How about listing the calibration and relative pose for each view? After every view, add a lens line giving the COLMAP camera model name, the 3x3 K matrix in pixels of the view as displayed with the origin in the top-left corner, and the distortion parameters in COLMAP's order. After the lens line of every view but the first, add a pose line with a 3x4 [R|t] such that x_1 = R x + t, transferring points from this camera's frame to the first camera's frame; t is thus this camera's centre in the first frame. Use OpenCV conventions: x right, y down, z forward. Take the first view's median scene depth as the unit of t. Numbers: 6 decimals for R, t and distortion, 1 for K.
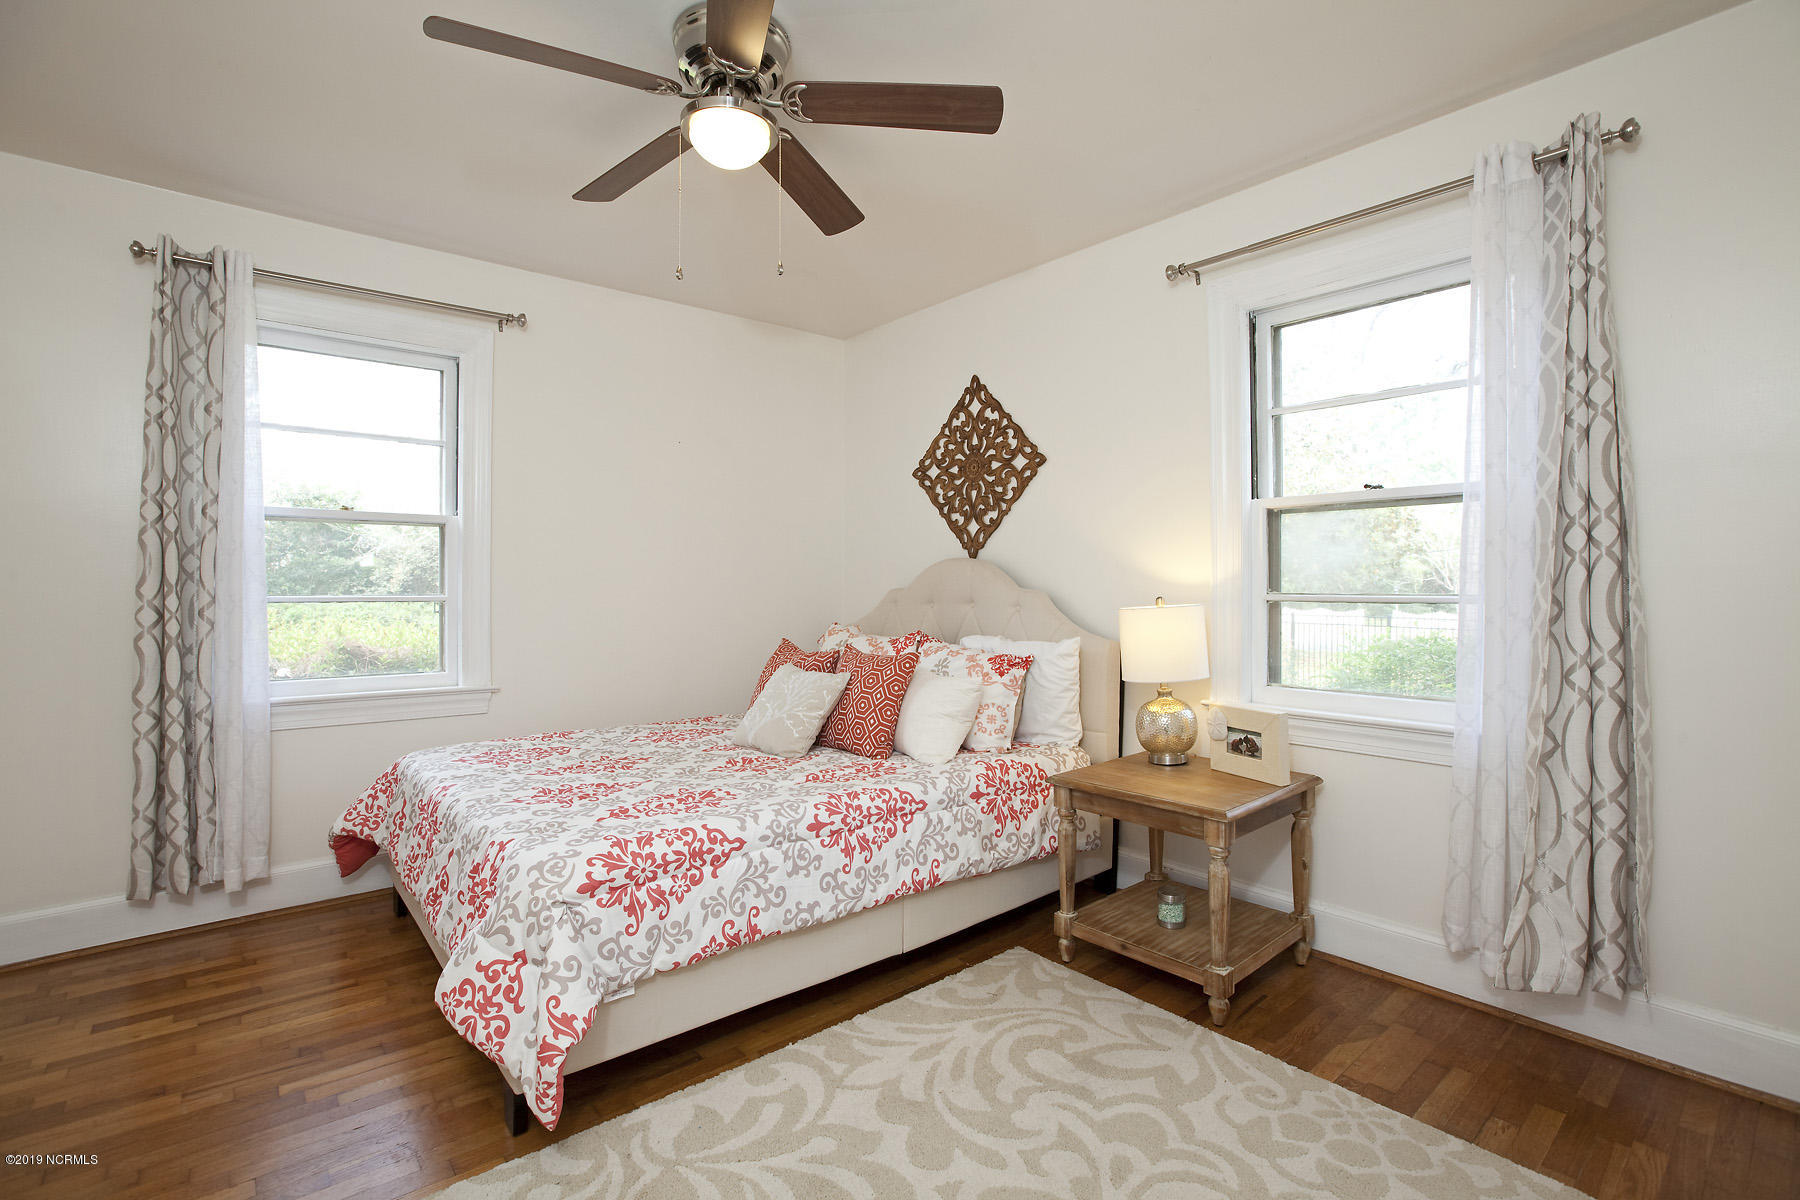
lens RADIAL K [[818.9, 0, 916.3], [0, 818.9, 584.9], [0, 0, 1]] dist [-0.044455, 0.010716]
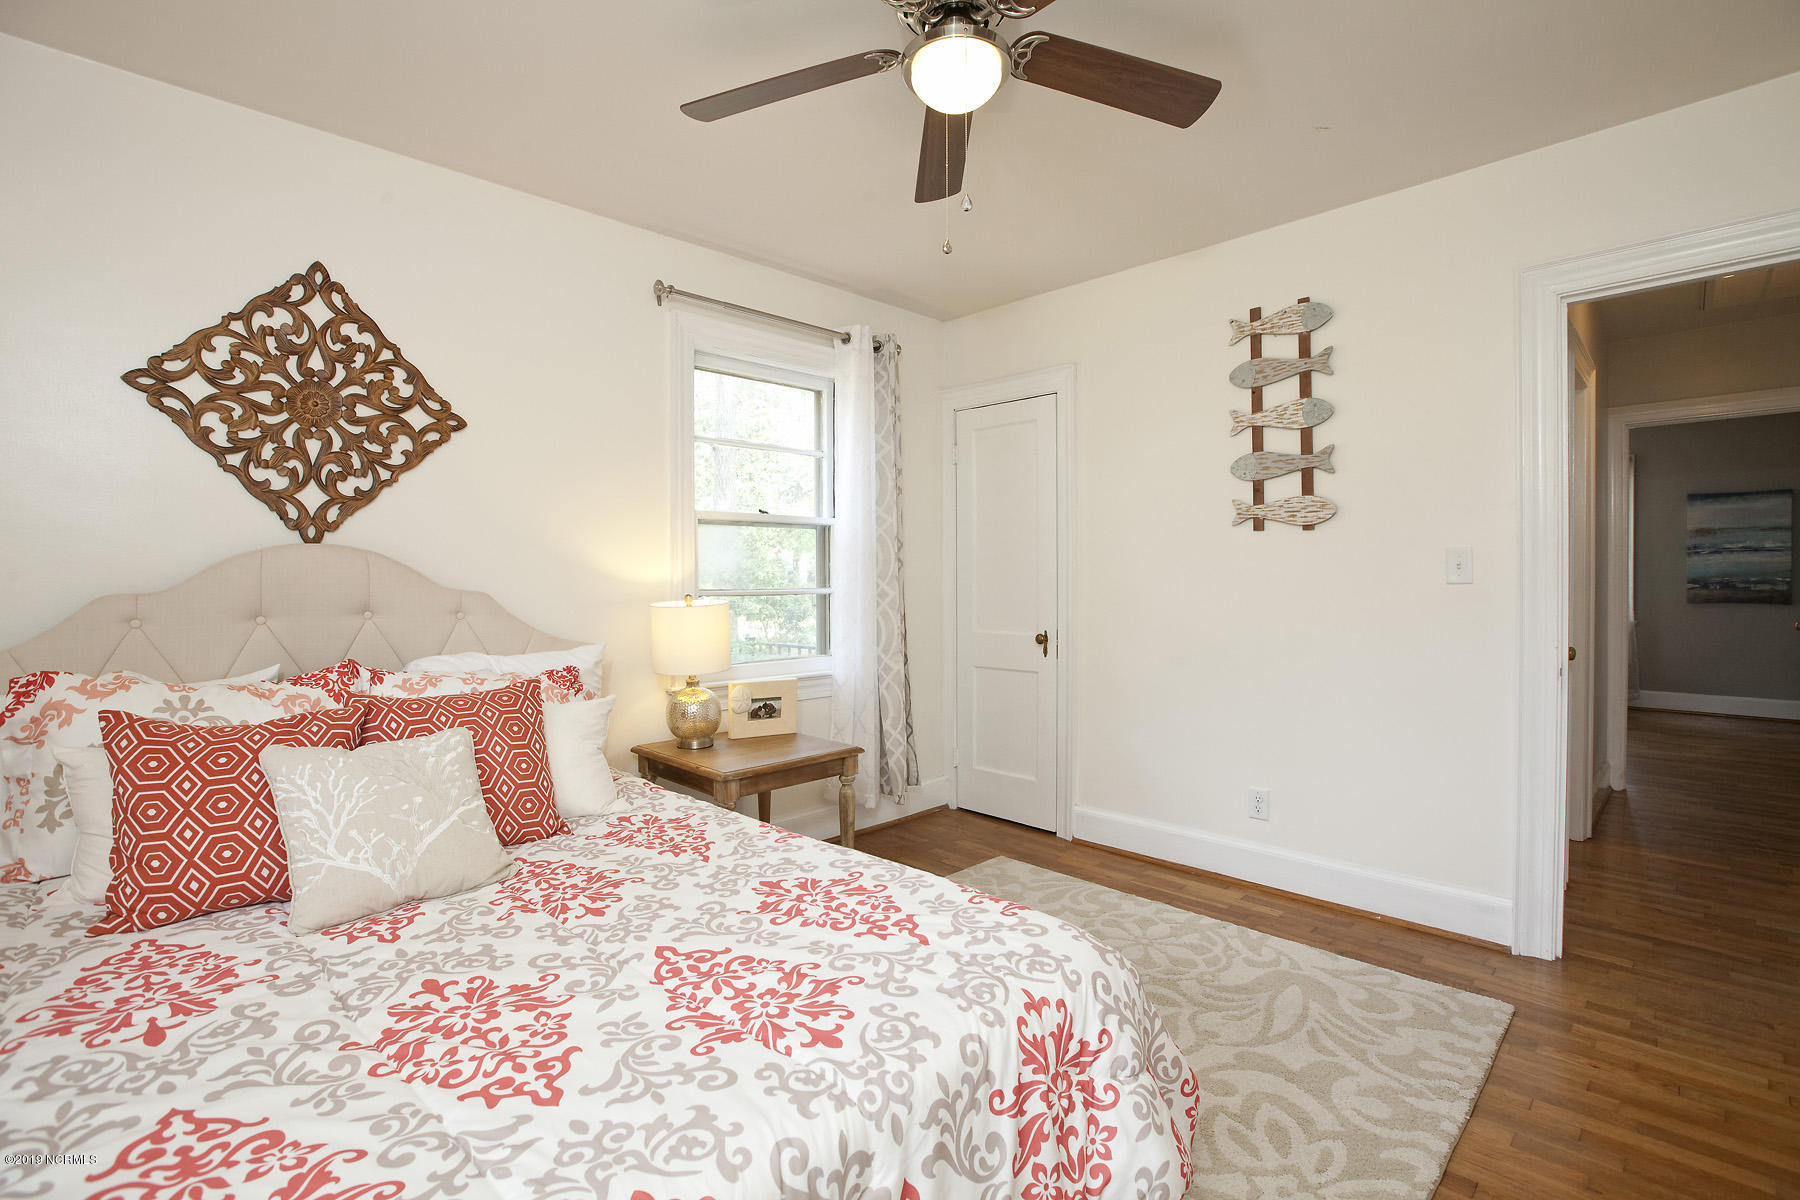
lens RADIAL K [[818.9, 0, 907.8], [0, 818.9, 596.1], [0, 0, 1]] dist [-0.044455, 0.010716]
pose [[-0.056187, -0.012029, 0.998348, -0.595484], [0.011366, 0.999855, 0.012687, 0.004754], [-0.998356, 0.012061, -0.056042, 0.580330]]
